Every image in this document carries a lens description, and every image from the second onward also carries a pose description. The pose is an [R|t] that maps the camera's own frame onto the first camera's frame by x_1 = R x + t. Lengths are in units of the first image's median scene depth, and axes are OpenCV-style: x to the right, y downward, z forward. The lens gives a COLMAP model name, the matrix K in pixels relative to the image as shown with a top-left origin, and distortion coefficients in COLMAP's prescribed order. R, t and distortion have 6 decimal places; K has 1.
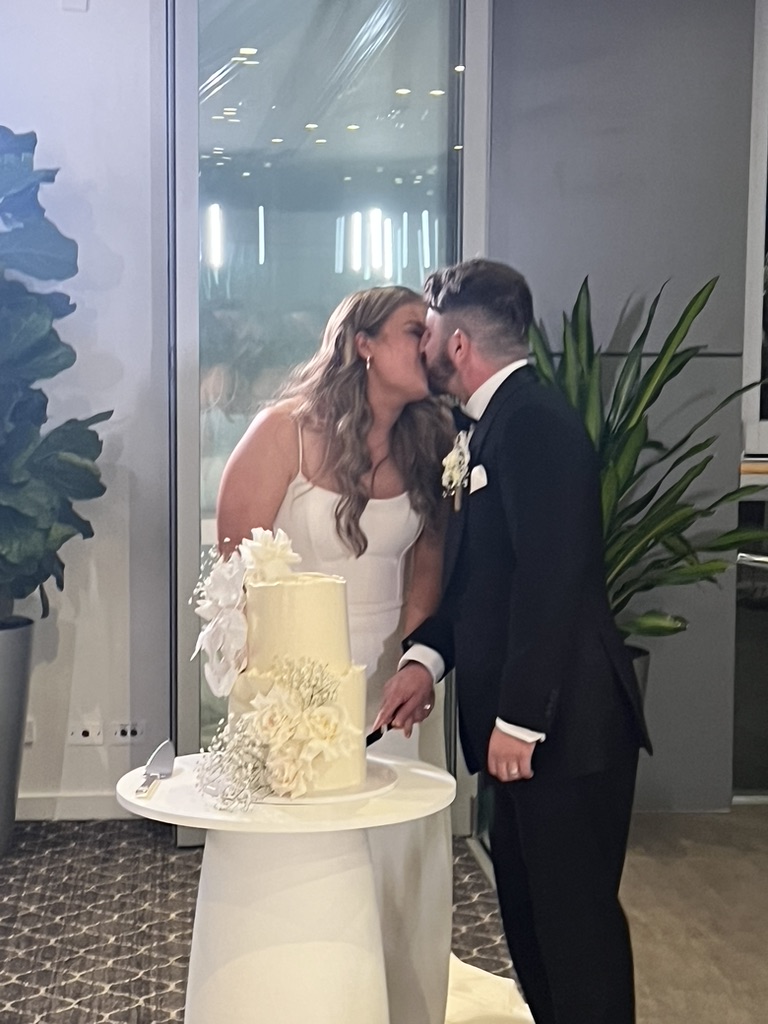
lens RADIAL K [[2061.6, 0, 360.6], [0, 2061.6, 522.8], [0, 0, 1]] dist [0.130597, 0.000000]
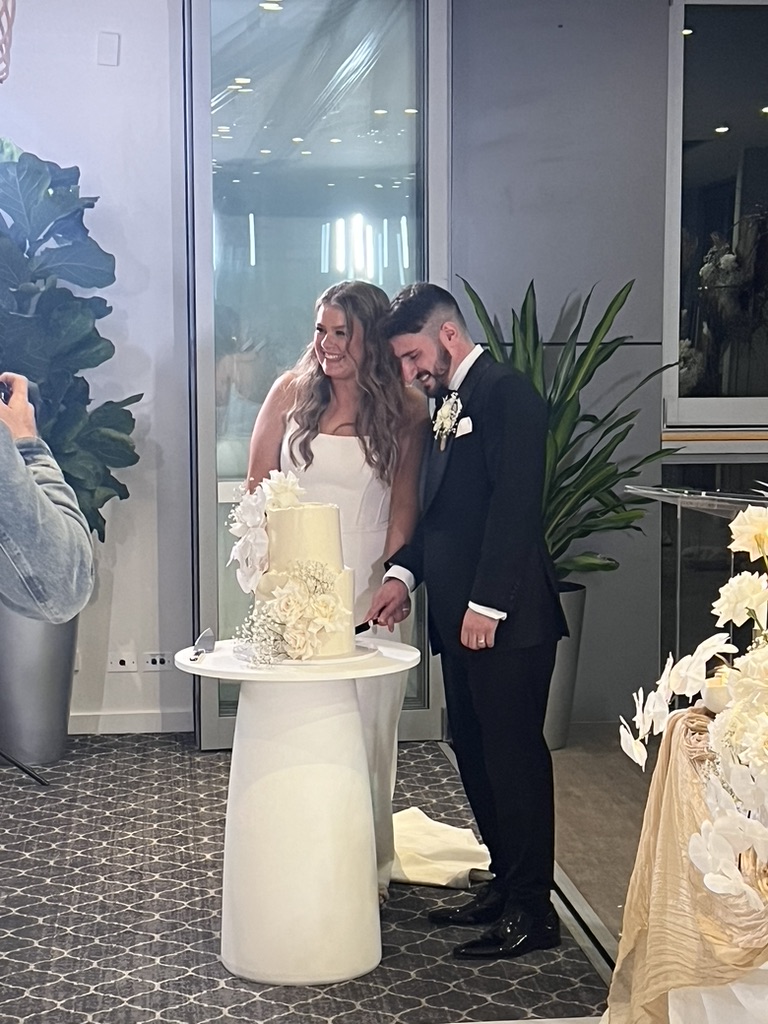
lens RADIAL K [[2061.6, 0, 392.6], [0, 2061.6, 522.1], [0, 0, 1]] dist [0.130597, 0.000000]
pose [[0.999678, -0.012203, 0.022253, -0.001297], [0.012184, 0.999925, 0.000990, 0.022586], [-0.022264, -0.000718, 0.999752, -0.229522]]
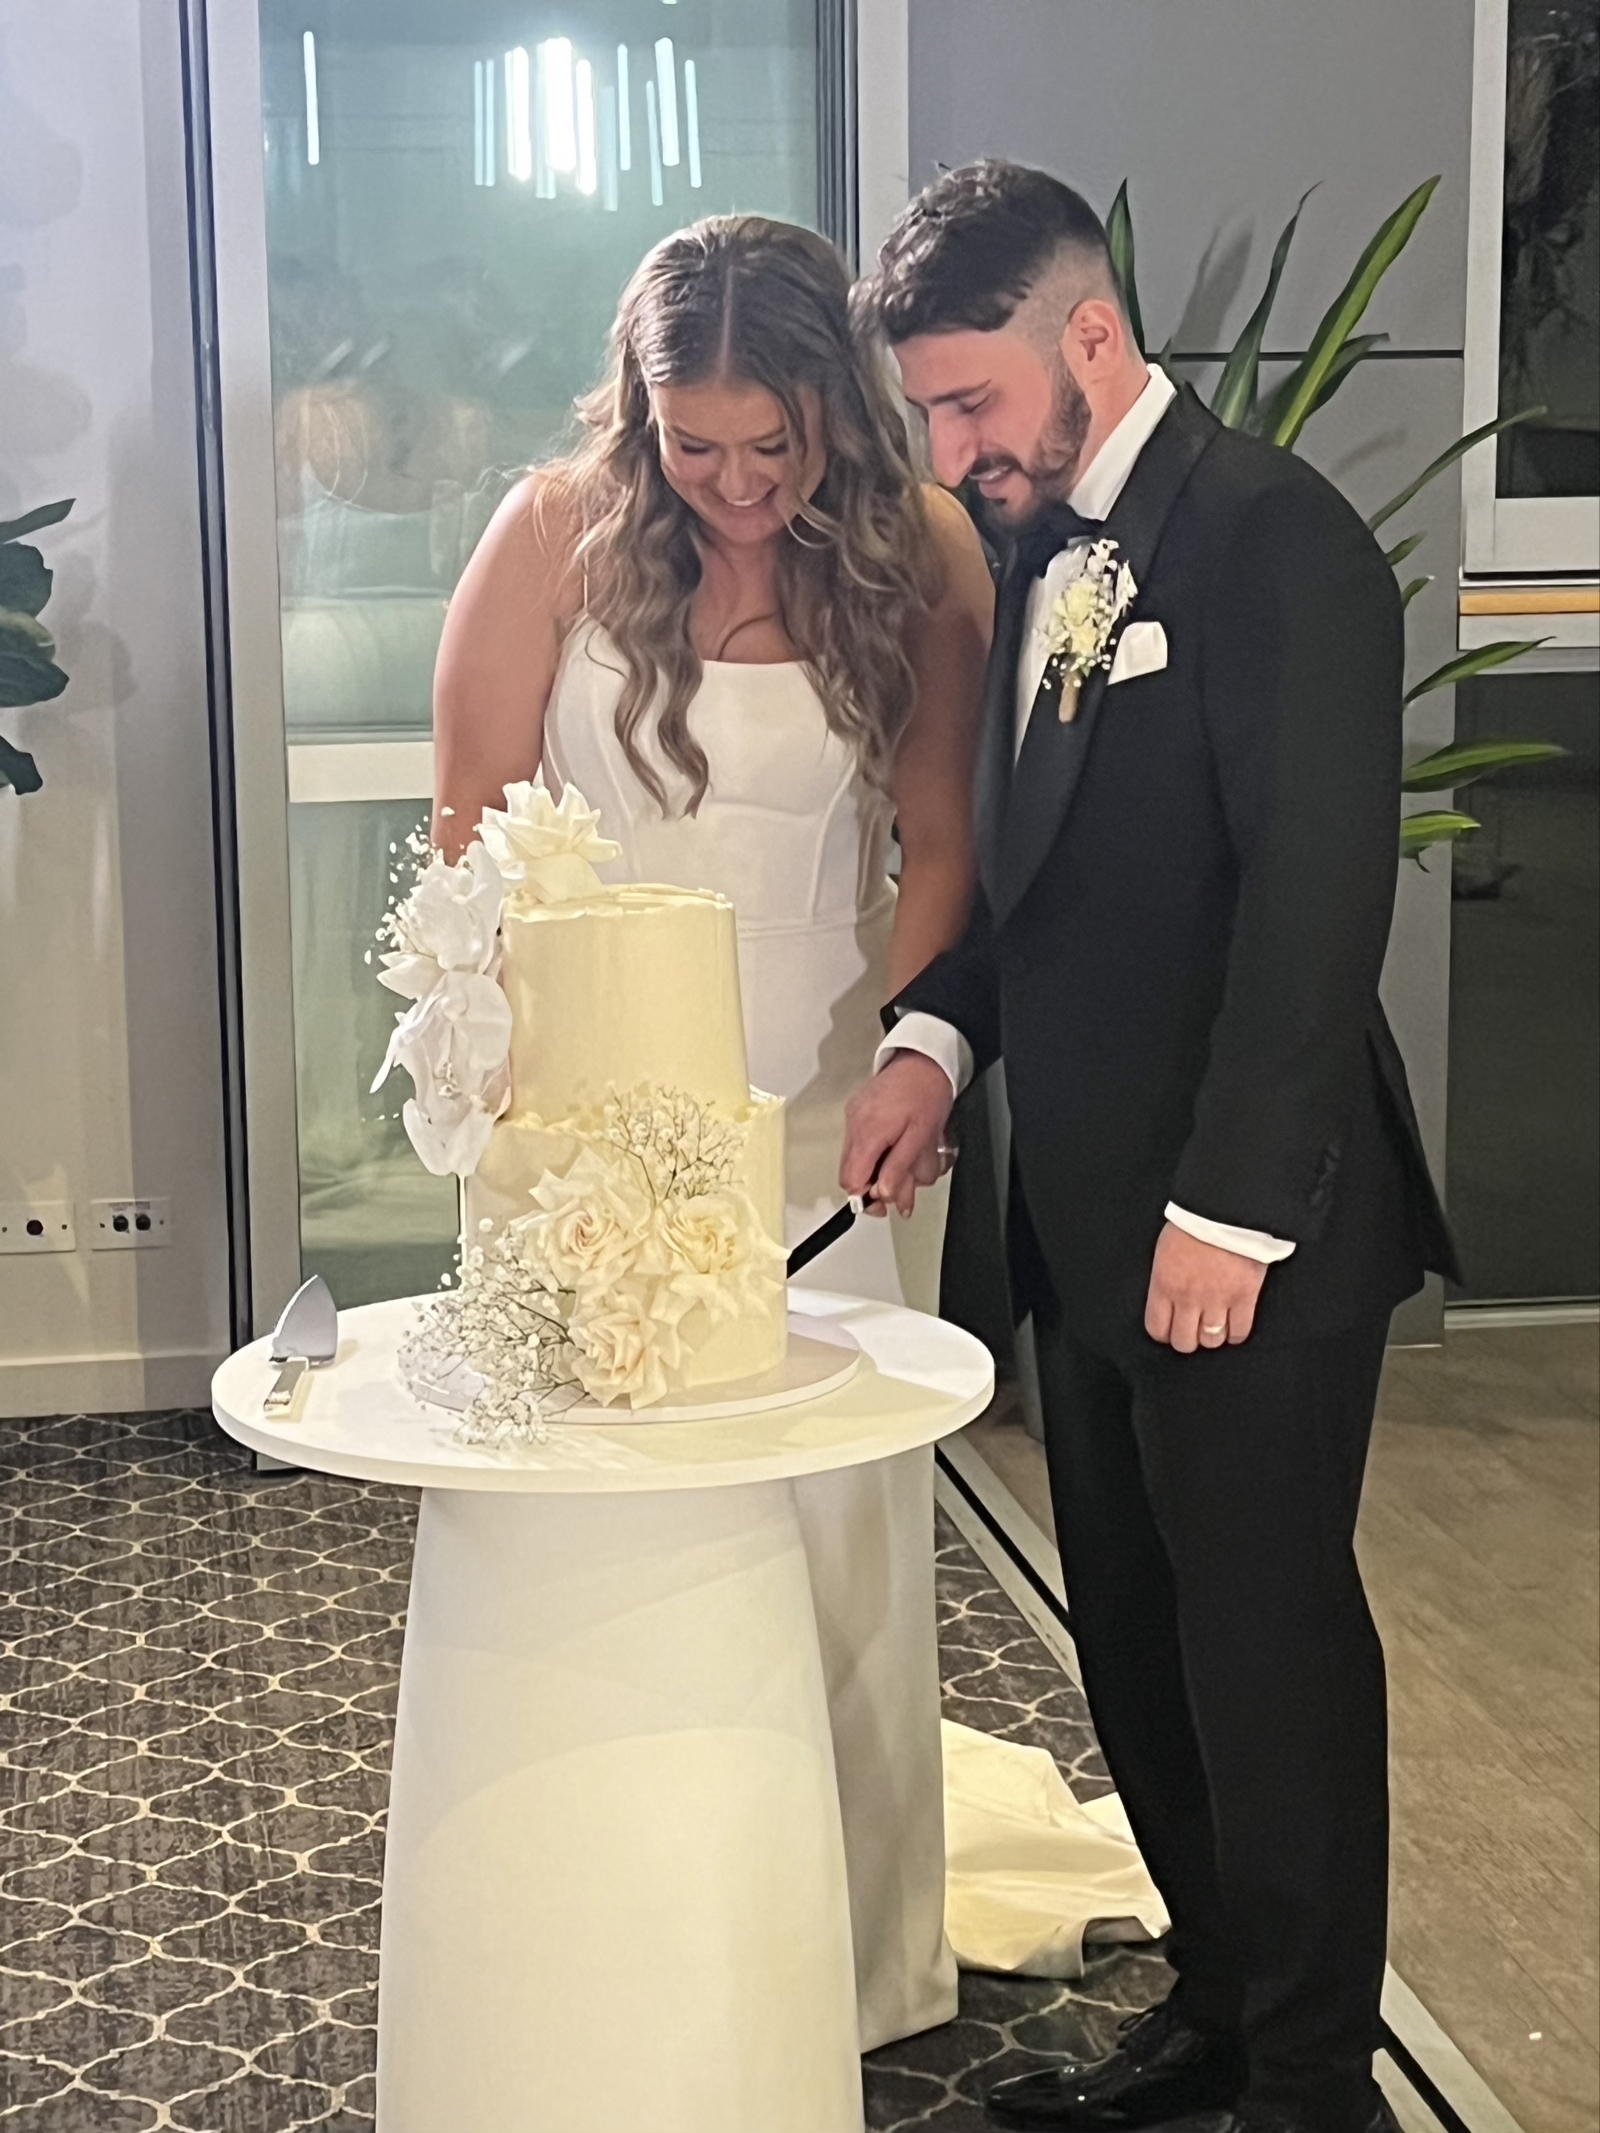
lens RADIAL K [[4294.4, 0, 852.7], [0, 4294.4, 1094.4], [0, 0, 1]] dist [0.130597, 0.000000]
pose [[0.996344, -0.028149, 0.080663, -0.033590], [0.021005, 0.995891, 0.088087, -0.006180], [-0.082811, -0.086071, 0.992841, 0.063139]]
